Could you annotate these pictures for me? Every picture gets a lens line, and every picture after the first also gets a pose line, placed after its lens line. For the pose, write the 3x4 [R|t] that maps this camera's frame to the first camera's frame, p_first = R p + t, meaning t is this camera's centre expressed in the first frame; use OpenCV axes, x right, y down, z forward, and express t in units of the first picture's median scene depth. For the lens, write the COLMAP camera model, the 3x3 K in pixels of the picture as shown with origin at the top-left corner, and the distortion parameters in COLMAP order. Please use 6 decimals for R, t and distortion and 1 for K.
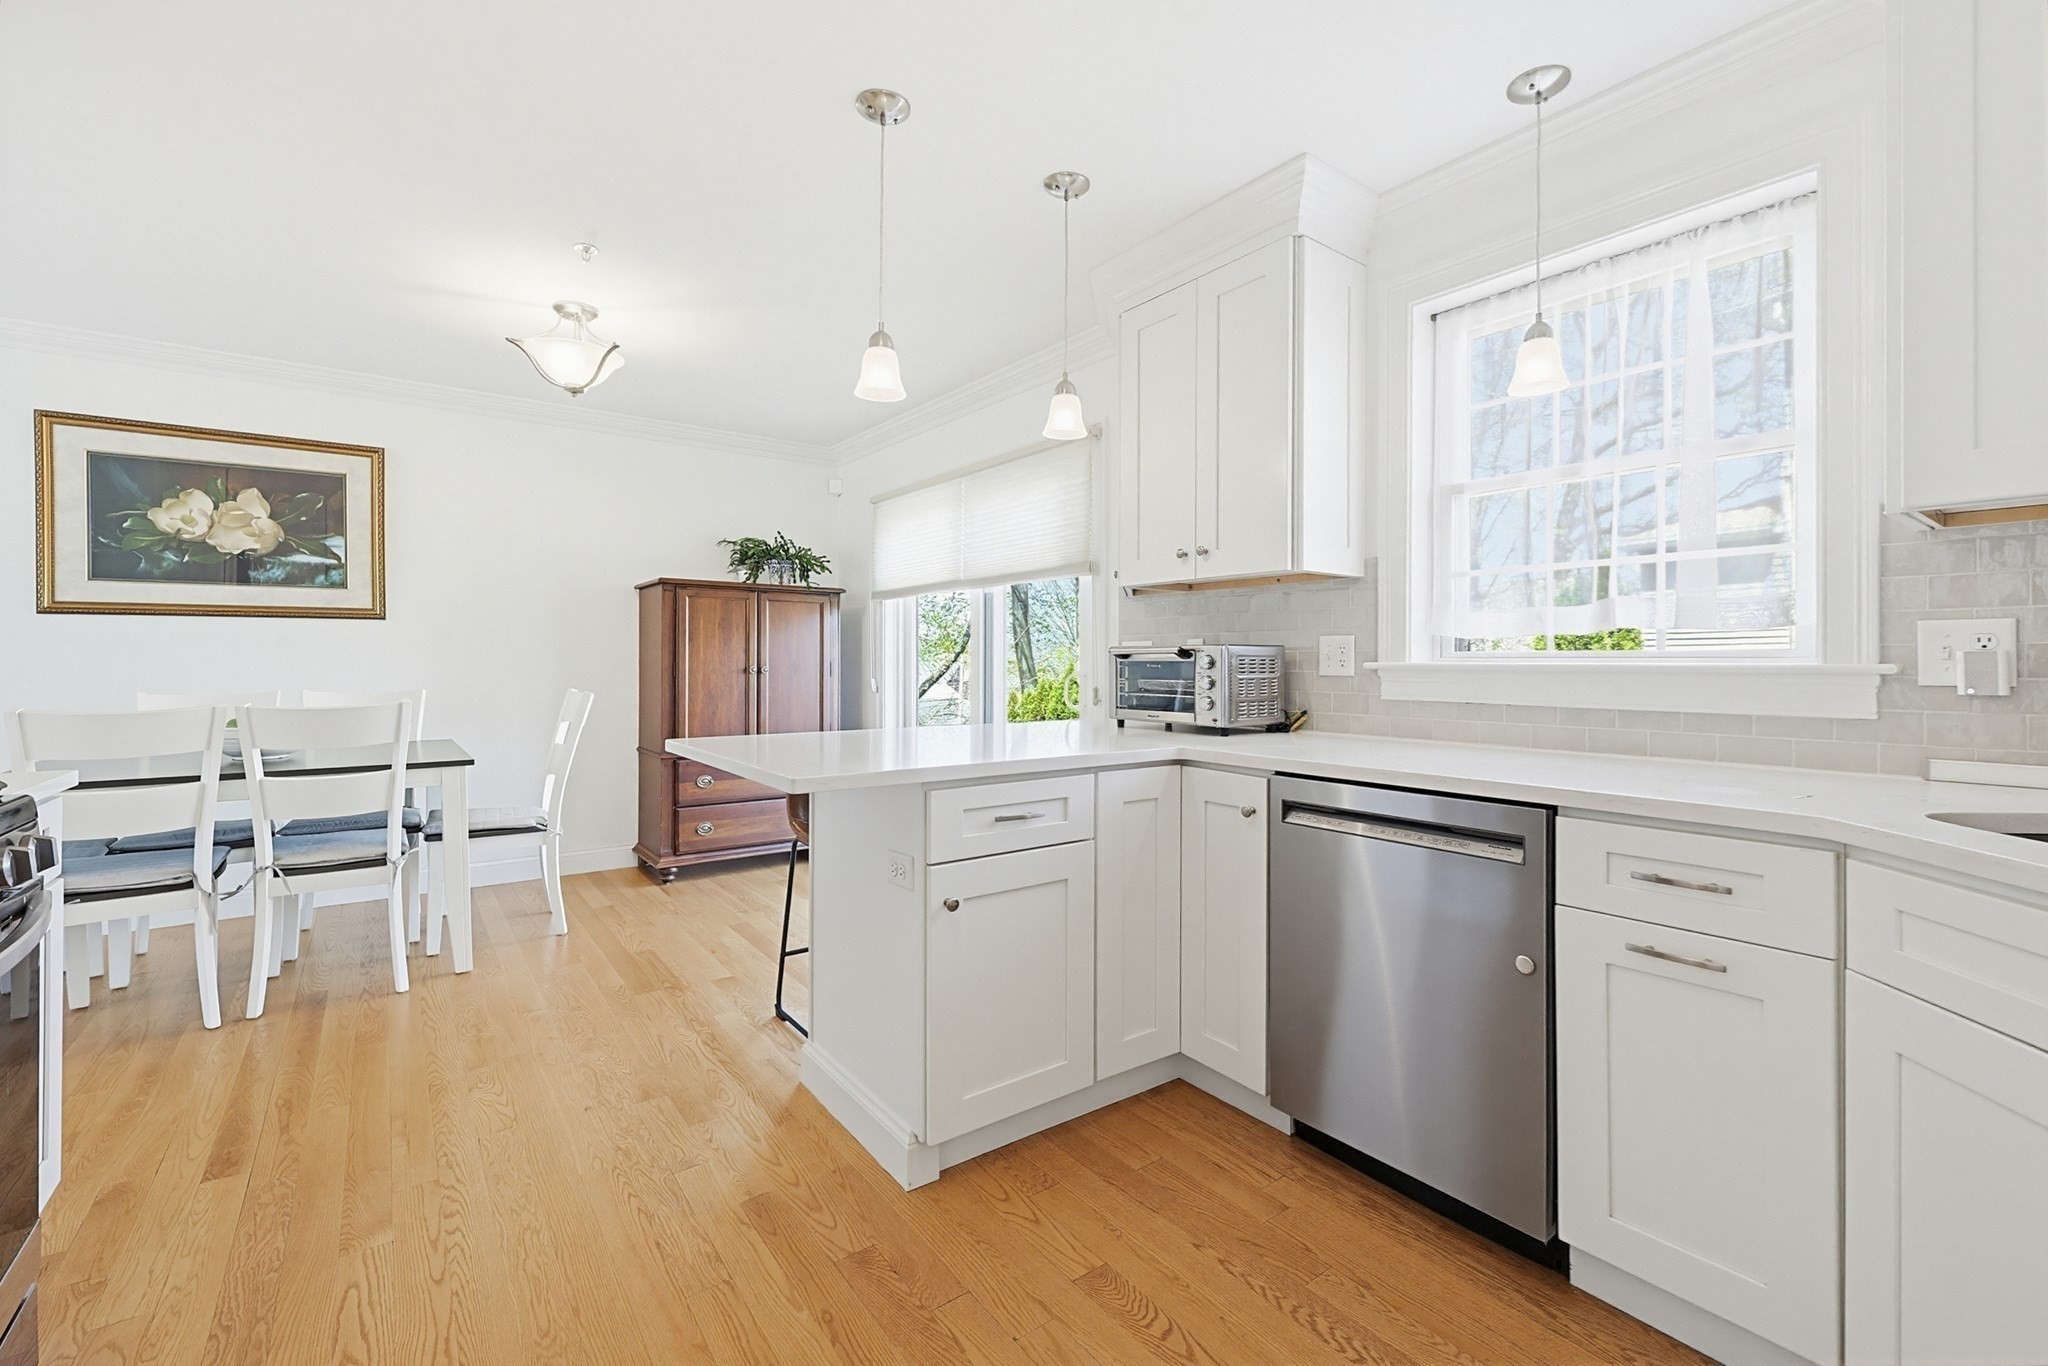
lens RADIAL K [[878.1, 0, 1034.0], [0, 878.1, 667.2], [0, 0, 1]] dist [0.001196, -0.000568]
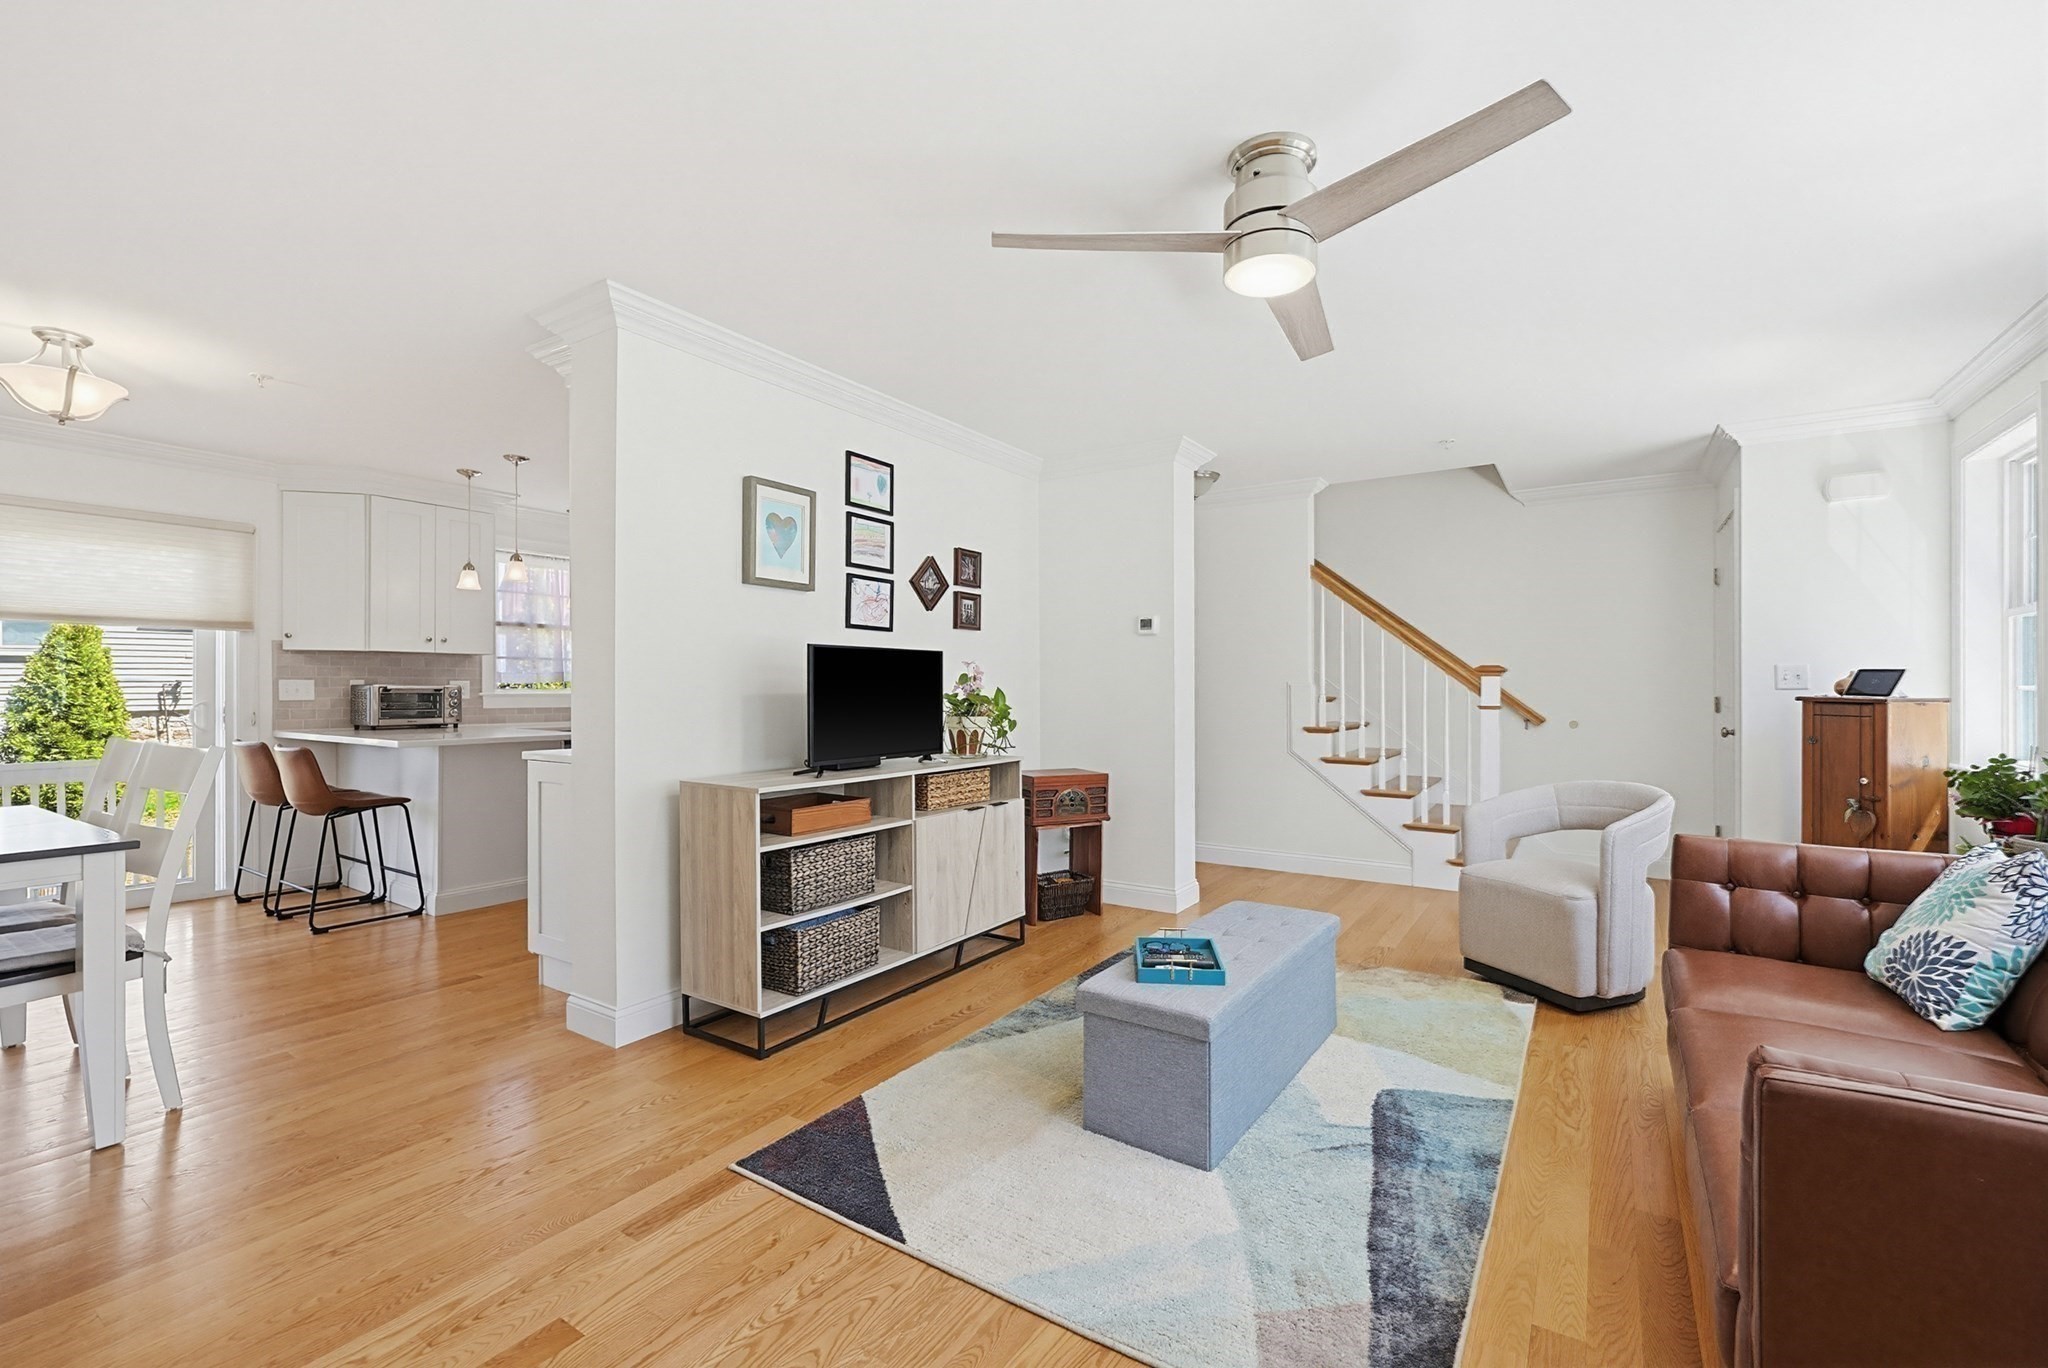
lens RADIAL K [[878.1, 0, 1028.7], [0, 878.1, 687.7], [0, 0, 1]] dist [0.001196, -0.000568]
pose [[-0.337405, -0.001878, 0.941358, -1.513997], [0.001089, 0.999997, 0.002386, -0.015764], [-0.941359, 0.001830, -0.337401, 0.274915]]
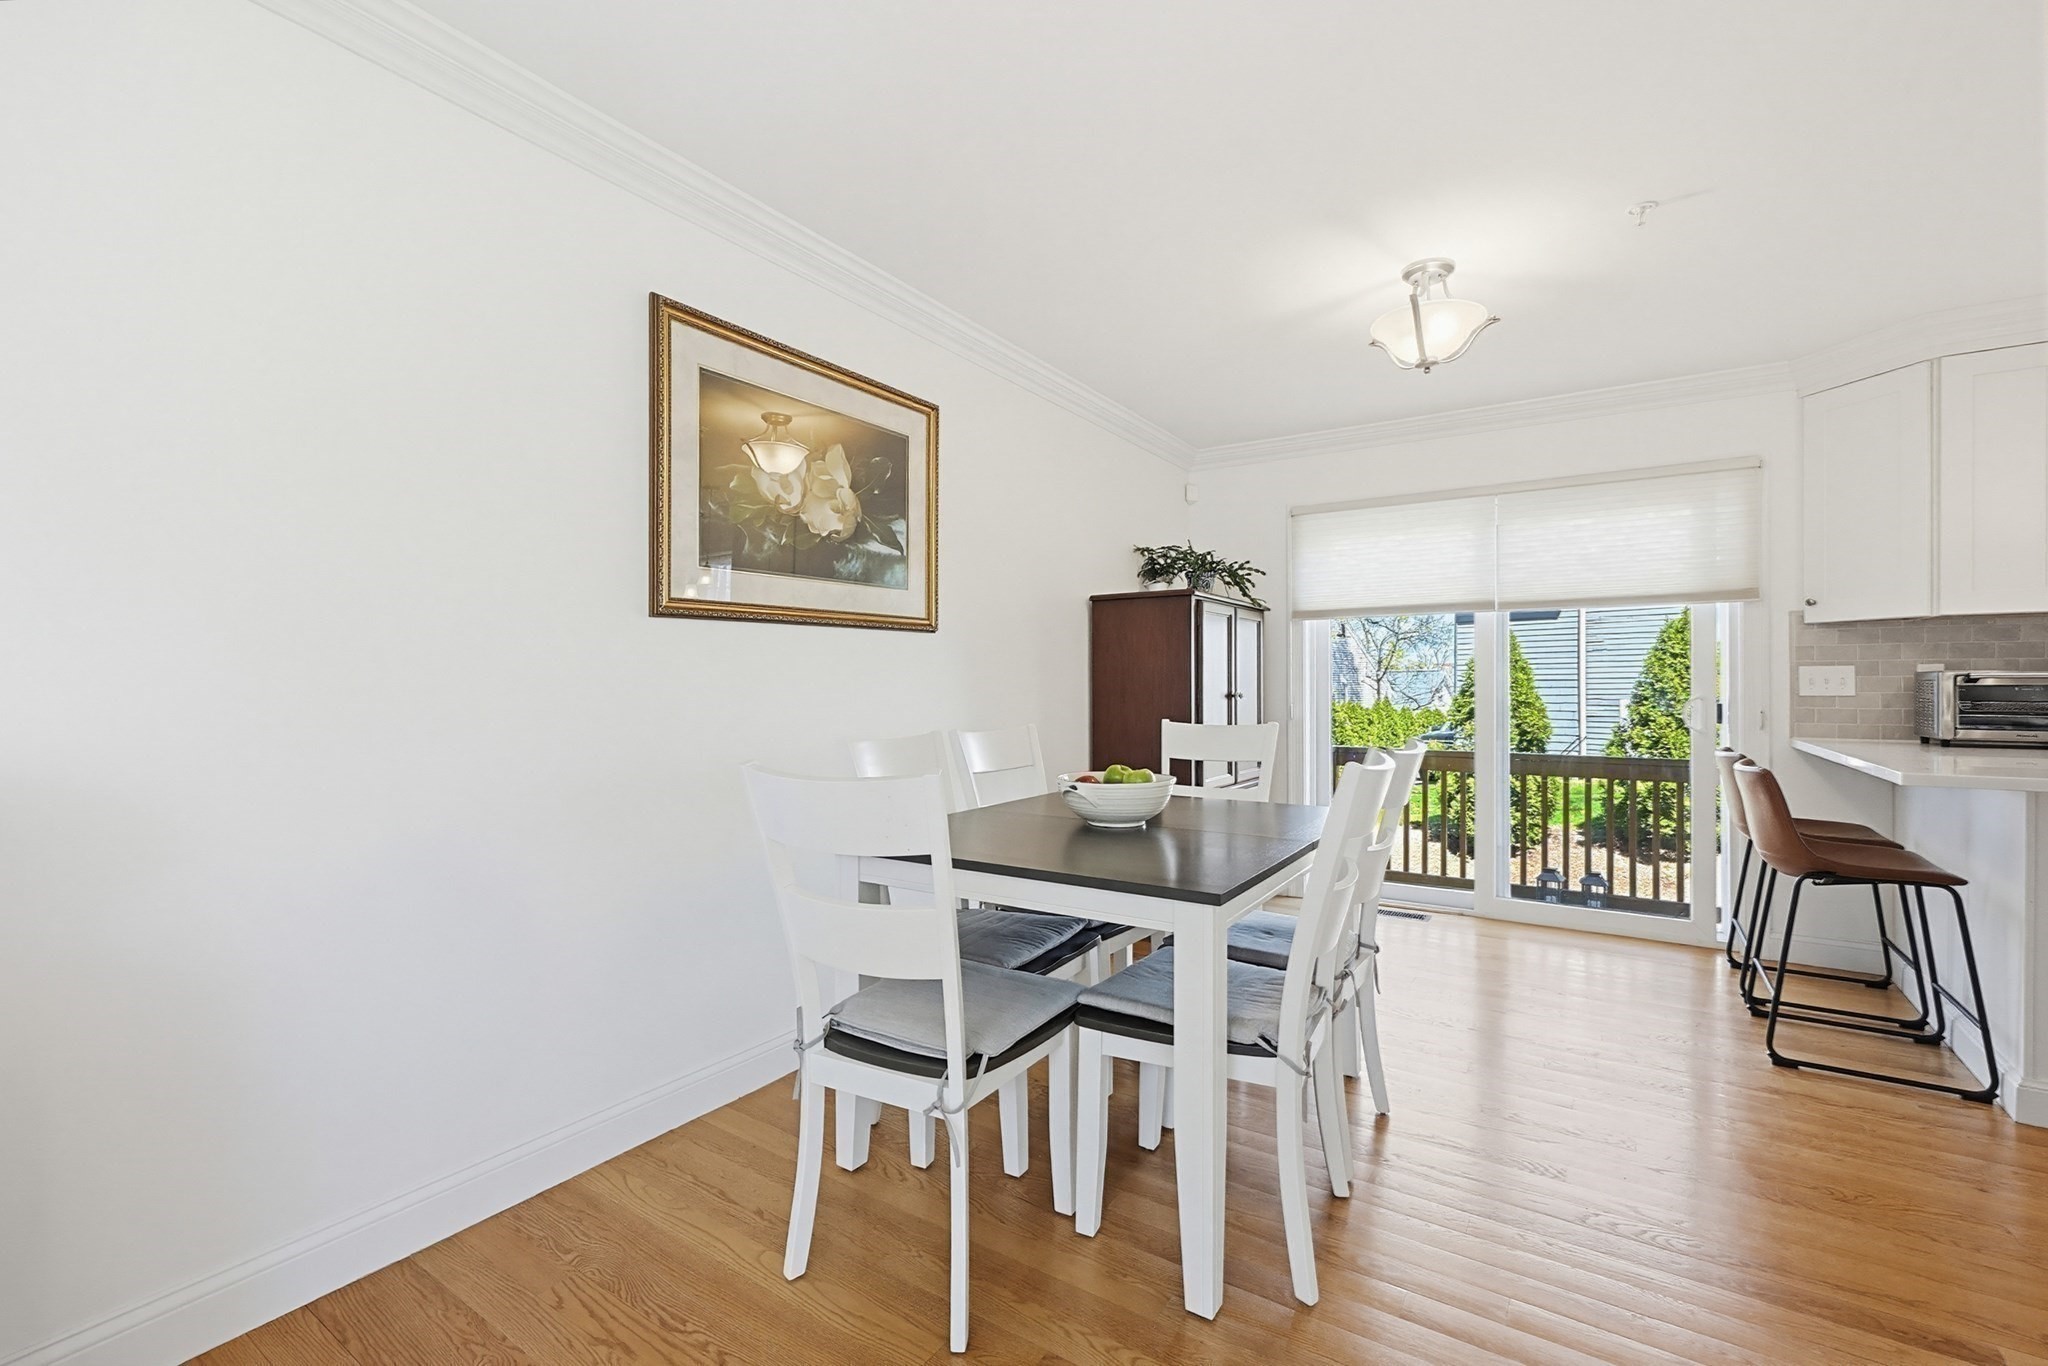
lens RADIAL K [[878.1, 0, 1023.8], [0, 878.1, 685.2], [0, 0, 1]] dist [0.001196, -0.000568]
pose [[0.943137, -0.003847, 0.332383, -0.982509], [0.005733, 0.999973, -0.004693, -0.006210], [-0.332355, 0.006331, 0.943133, 0.285582]]
